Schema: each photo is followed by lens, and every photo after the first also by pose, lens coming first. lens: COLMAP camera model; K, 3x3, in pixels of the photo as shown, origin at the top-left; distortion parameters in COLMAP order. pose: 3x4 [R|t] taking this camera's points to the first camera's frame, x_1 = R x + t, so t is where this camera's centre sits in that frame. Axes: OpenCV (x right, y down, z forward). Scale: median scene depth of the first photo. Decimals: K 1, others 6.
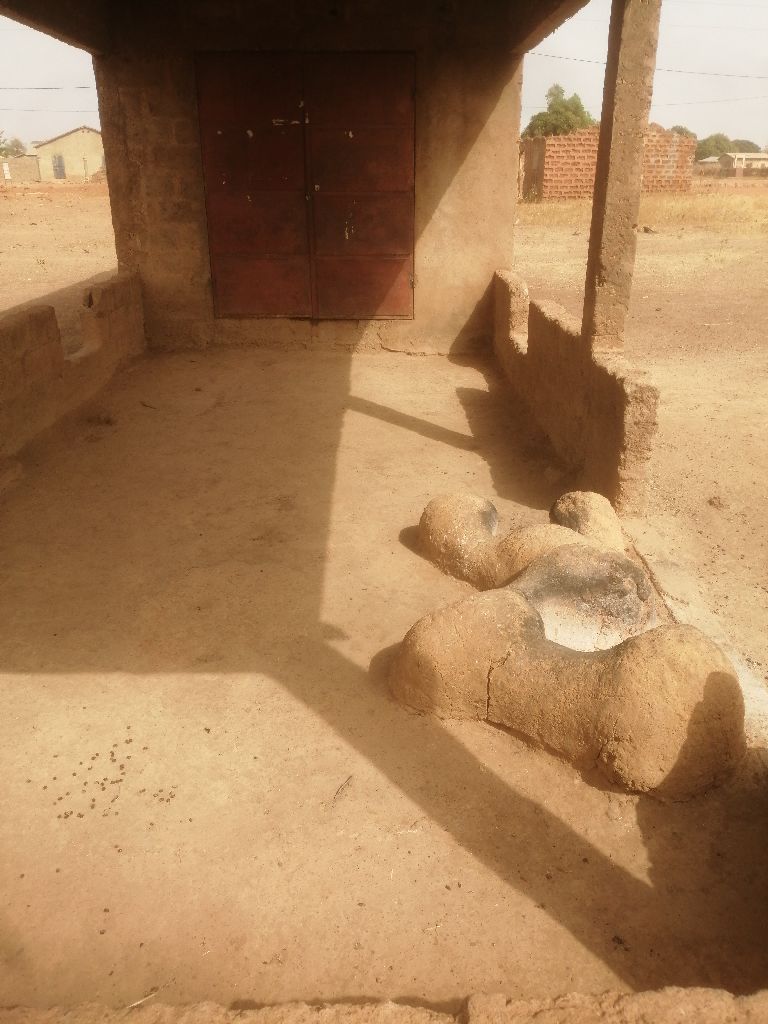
lens RADIAL K [[800.3, 0, 385.6], [0, 800.3, 509.9], [0, 0, 1]] dist [0.024746, -0.048259]
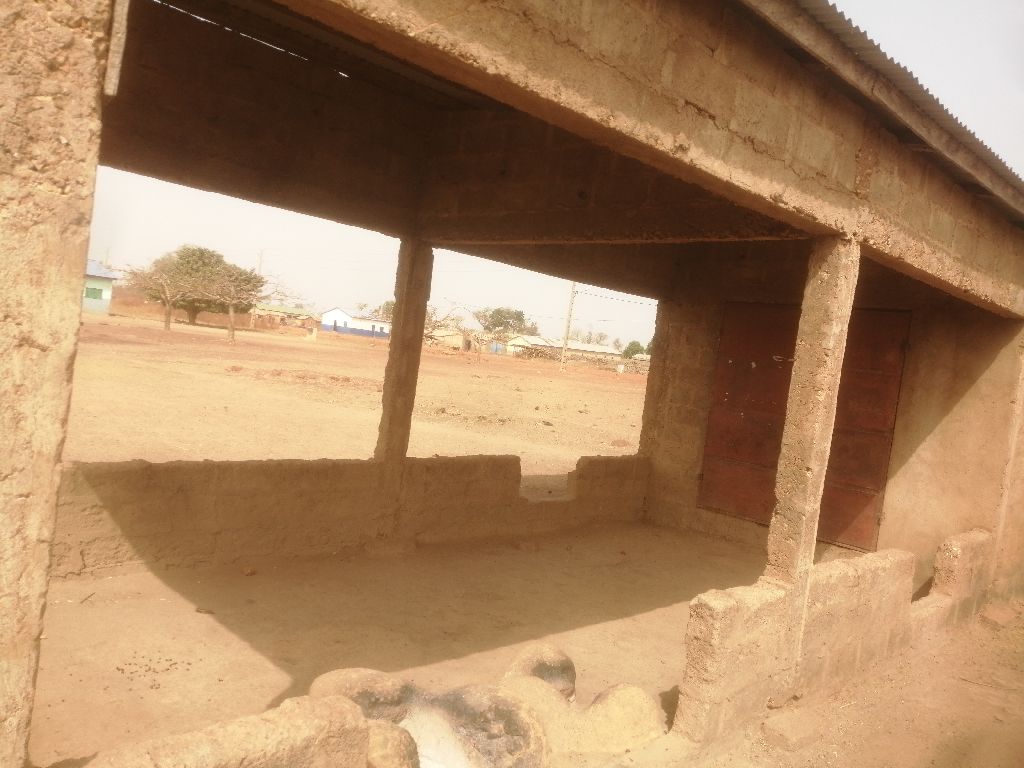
lens RADIAL K [[800.3, 0, 515.3], [0, 800.3, 385.5], [0, 0, 1]] dist [0.024746, -0.048259]
pose [[0.691435, 0.121179, -0.712203, 0.415079], [-0.391819, 0.891147, -0.228769, -0.035142], [0.606955, 0.437234, 0.663651, 0.021583]]
